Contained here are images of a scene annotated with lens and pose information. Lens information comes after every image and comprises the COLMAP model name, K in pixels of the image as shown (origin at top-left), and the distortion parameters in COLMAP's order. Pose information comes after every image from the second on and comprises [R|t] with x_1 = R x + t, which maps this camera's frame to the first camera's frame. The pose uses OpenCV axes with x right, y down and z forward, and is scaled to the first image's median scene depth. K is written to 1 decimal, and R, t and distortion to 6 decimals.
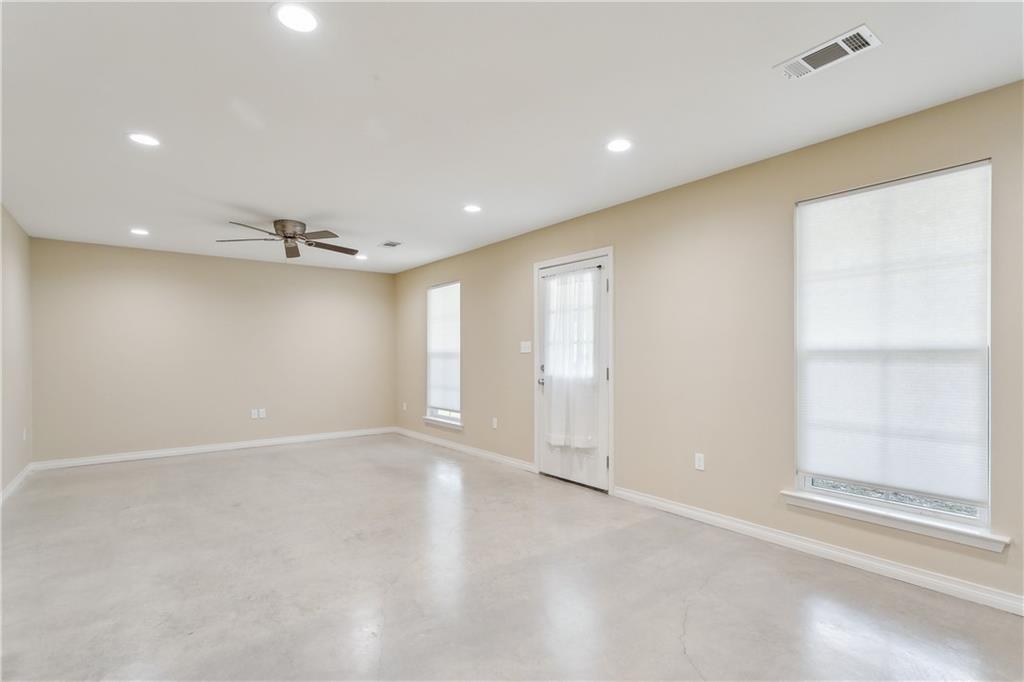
lens RADIAL K [[490.7, 0, 513.2], [0, 490.7, 347.7], [0, 0, 1]] dist [-0.002959, 0.002545]
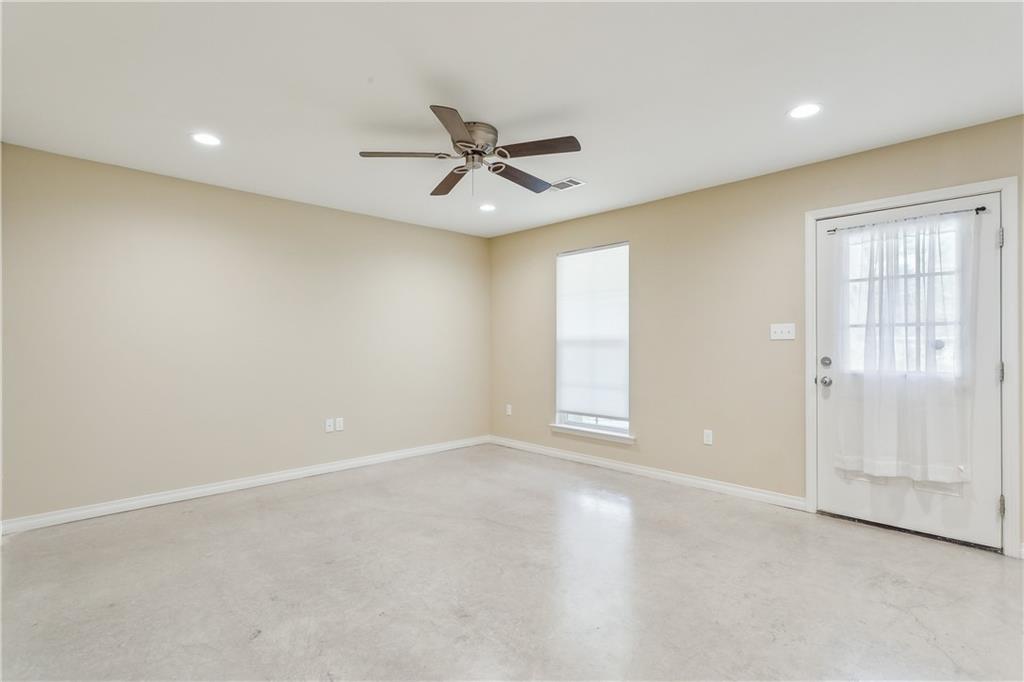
lens RADIAL K [[490.7, 0, 516.4], [0, 490.7, 336.5], [0, 0, 1]] dist [-0.002959, 0.002545]
pose [[0.993985, 0.003920, 0.109444, -0.375873], [-0.004011, 0.999992, 0.000614, 0.006159], [-0.109441, -0.001049, 0.993993, 0.297618]]
